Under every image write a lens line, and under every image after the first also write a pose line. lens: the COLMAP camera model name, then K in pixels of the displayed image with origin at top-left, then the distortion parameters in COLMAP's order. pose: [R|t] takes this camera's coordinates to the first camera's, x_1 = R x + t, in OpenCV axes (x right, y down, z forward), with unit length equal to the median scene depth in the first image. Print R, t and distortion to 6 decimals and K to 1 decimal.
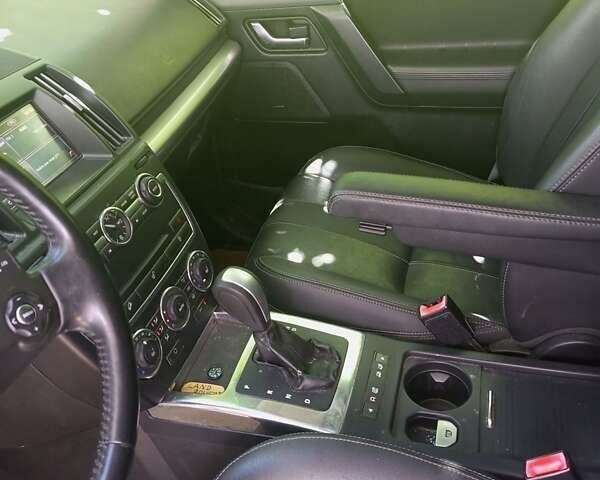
lens RADIAL K [[612.5, 0, 300.3], [0, 612.5, 240.6], [0, 0, 1]] dist [0.053634, 0.000000]
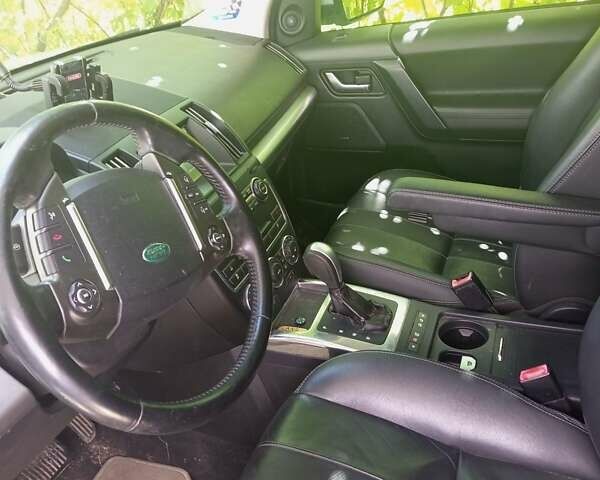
lens RADIAL K [[612.5, 0, 298.9], [0, 612.5, 236.8], [0, 0, 1]] dist [0.053634, 0.000000]
pose [[0.996438, 0.031318, -0.078293, -0.039190], [-0.036971, 0.996731, -0.071835, 0.124468], [0.075788, 0.074474, 0.994339, -0.386334]]
